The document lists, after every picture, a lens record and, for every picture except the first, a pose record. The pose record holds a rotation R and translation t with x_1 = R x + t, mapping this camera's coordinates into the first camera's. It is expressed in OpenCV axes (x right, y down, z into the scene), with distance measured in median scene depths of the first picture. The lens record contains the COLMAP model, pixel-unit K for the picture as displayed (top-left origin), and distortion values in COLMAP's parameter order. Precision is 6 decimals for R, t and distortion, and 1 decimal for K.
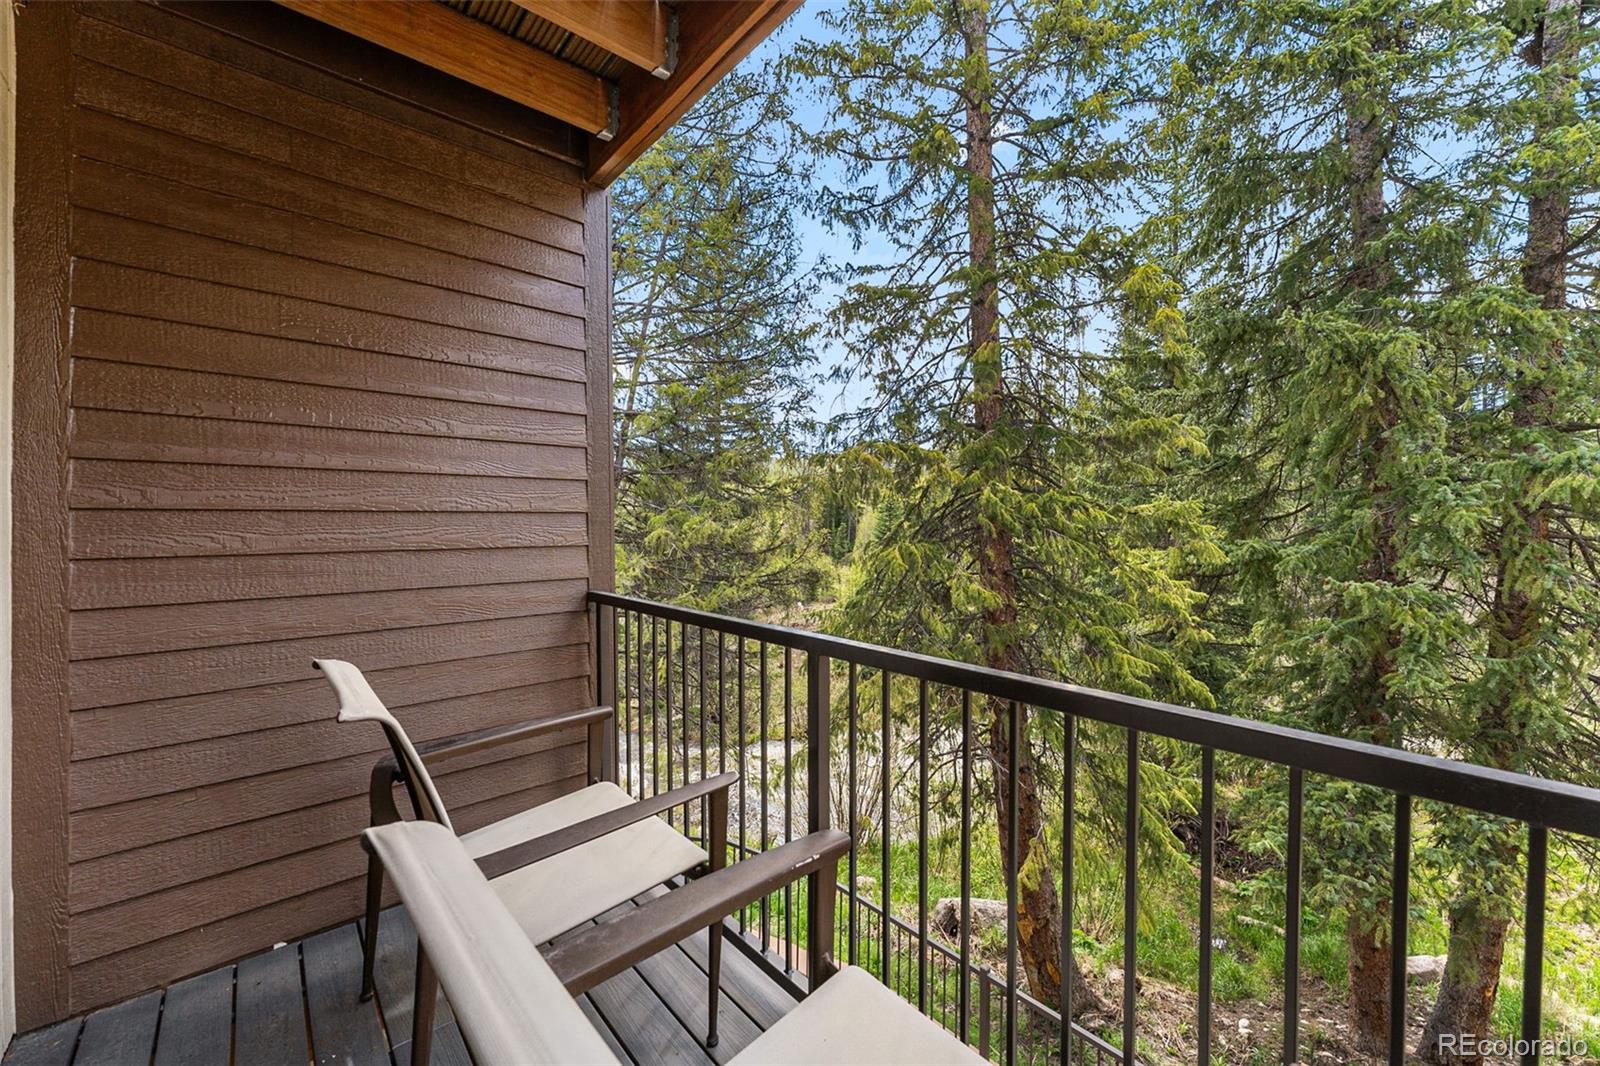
lens RADIAL K [[640.8, 0, 798.7], [0, 640.8, 534.5], [0, 0, 1]] dist [-0.007622, 0.001575]
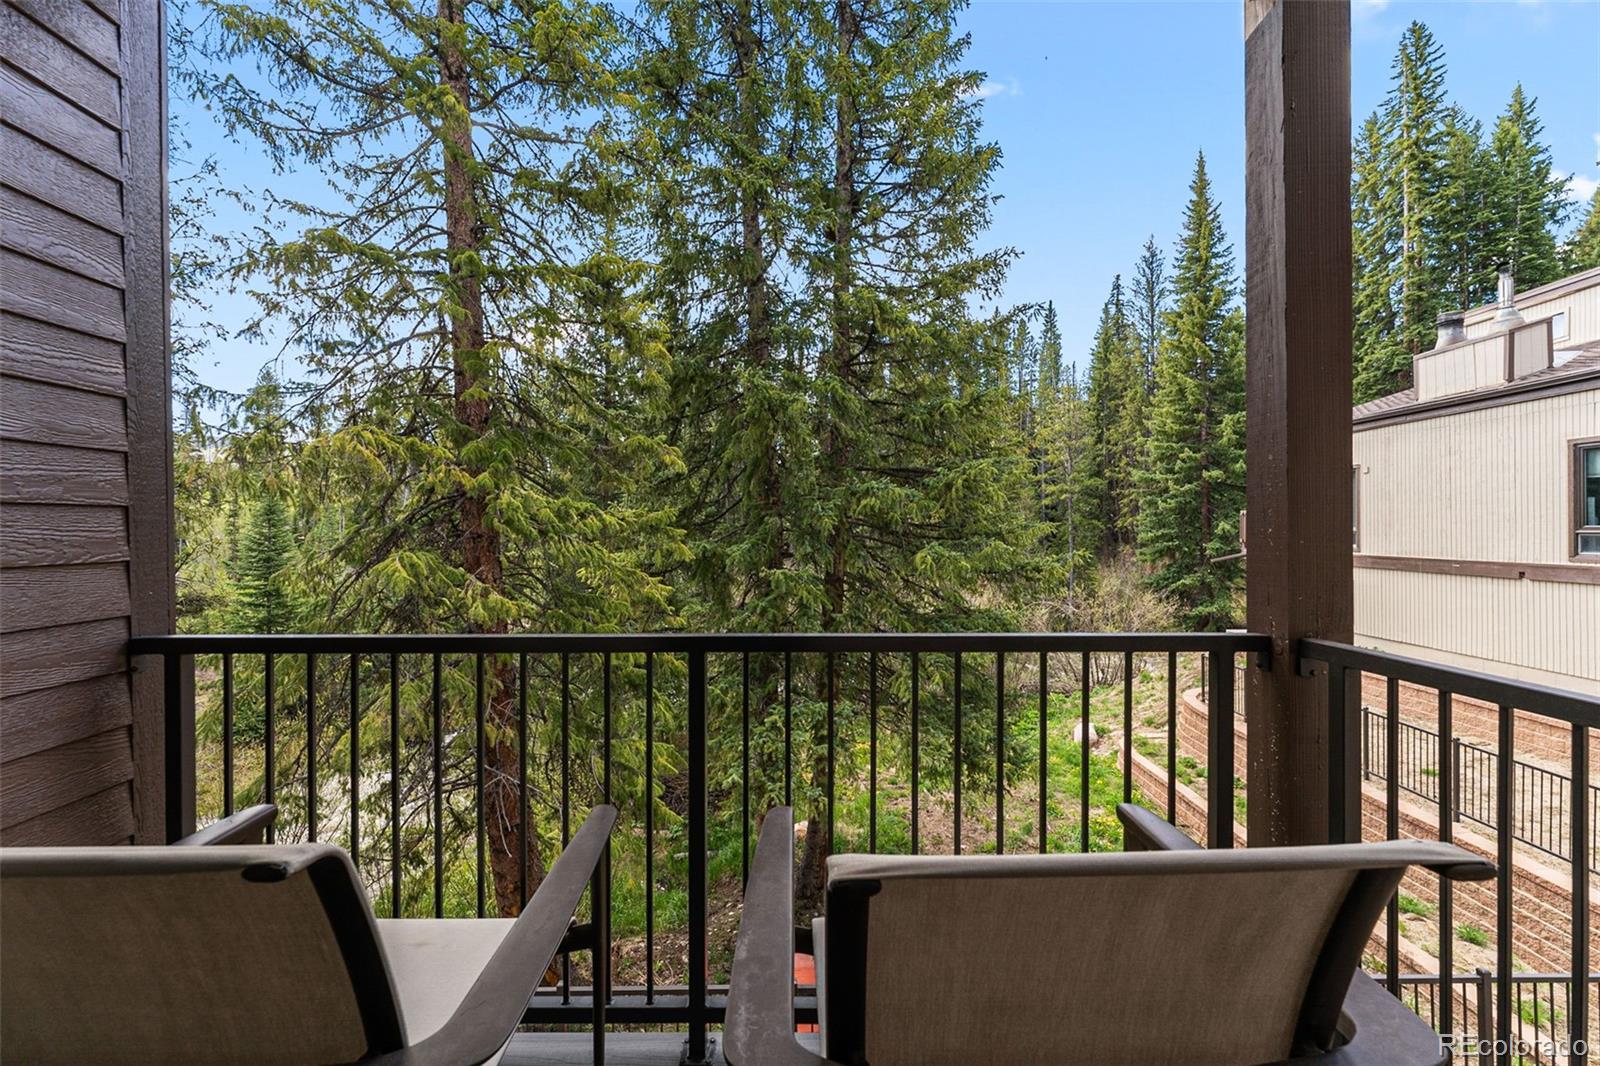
lens RADIAL K [[640.8, 0, 796.5], [0, 640.8, 531.9], [0, 0, 1]] dist [-0.007622, 0.001575]
pose [[0.649346, -0.007614, 0.760455, -0.103057], [0.020173, 0.999770, -0.007216, 0.001898], [-0.760226, 0.020026, 0.649350, 0.039634]]
